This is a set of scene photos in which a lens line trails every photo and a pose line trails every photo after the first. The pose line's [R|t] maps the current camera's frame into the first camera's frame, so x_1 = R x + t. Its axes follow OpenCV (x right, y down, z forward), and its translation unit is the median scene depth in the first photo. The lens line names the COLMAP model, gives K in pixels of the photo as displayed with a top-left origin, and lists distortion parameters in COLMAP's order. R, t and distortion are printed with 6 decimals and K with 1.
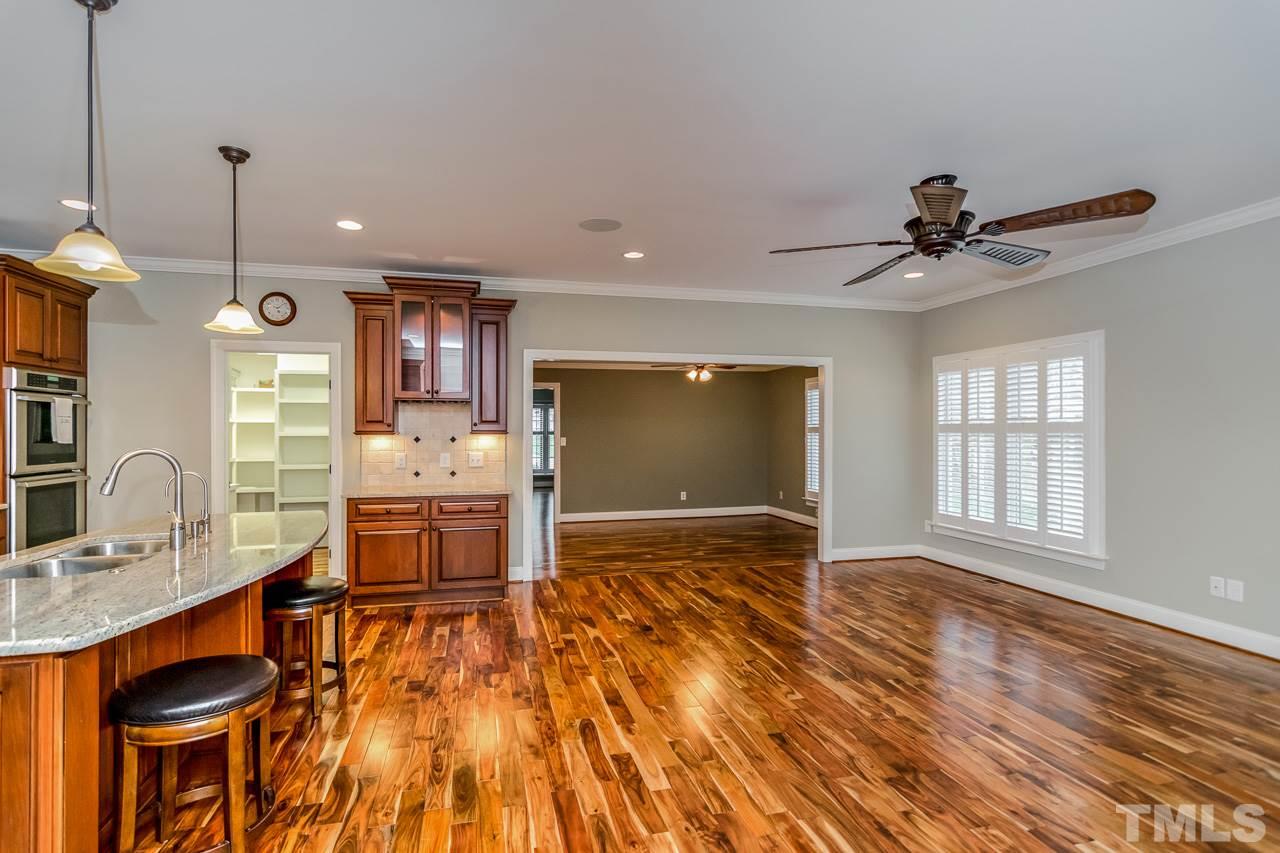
lens RADIAL K [[614.9, 0, 632.4], [0, 614.9, 430.6], [0, 0, 1]] dist [0.003984, 0.001039]
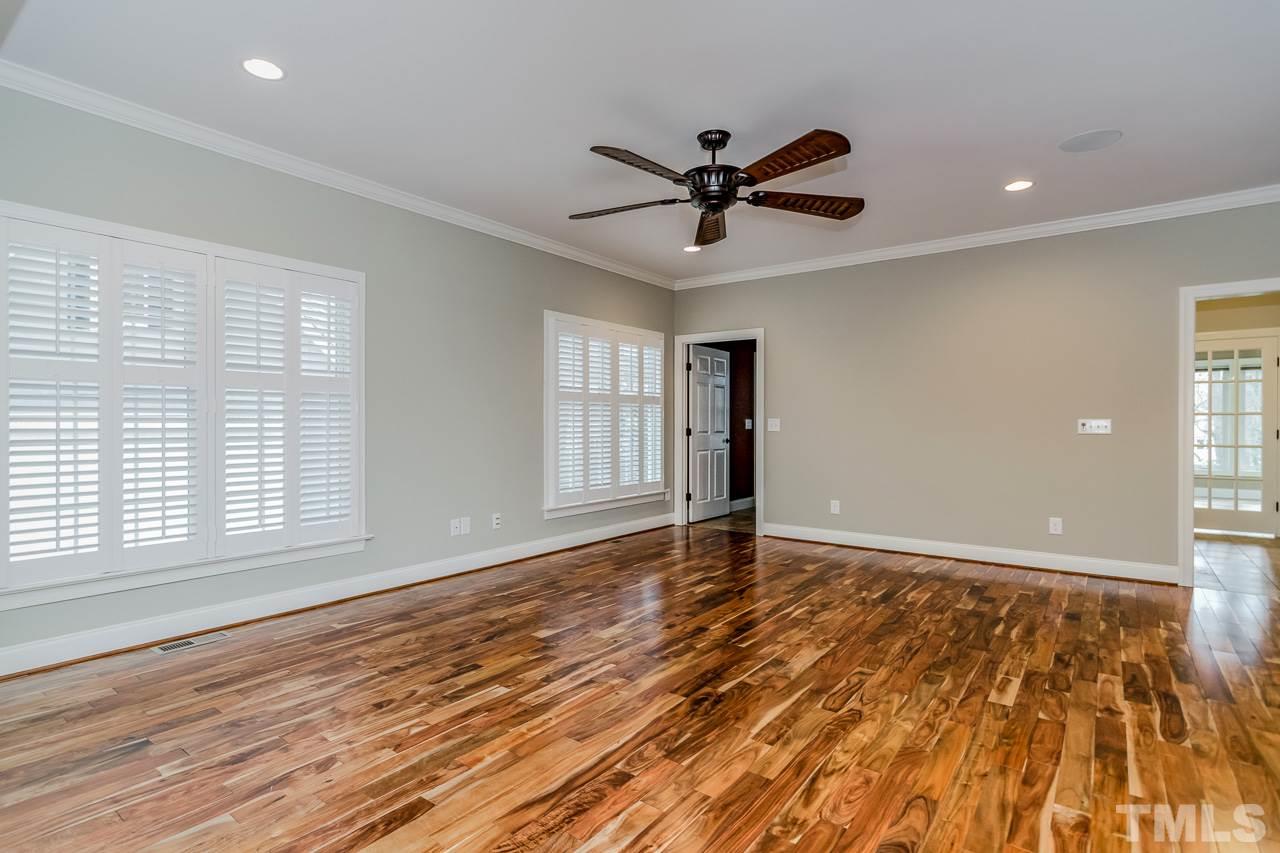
lens RADIAL K [[538.0, 0, 640.0], [0, 538.0, 426.5], [0, 0, 1]] dist [-0.000048, 0.000005]
pose [[-0.565754, -0.007881, 0.824536, -0.203944], [-0.003676, 0.999968, 0.007035, 0.035689], [-0.824566, 0.000950, -0.565765, 1.549226]]
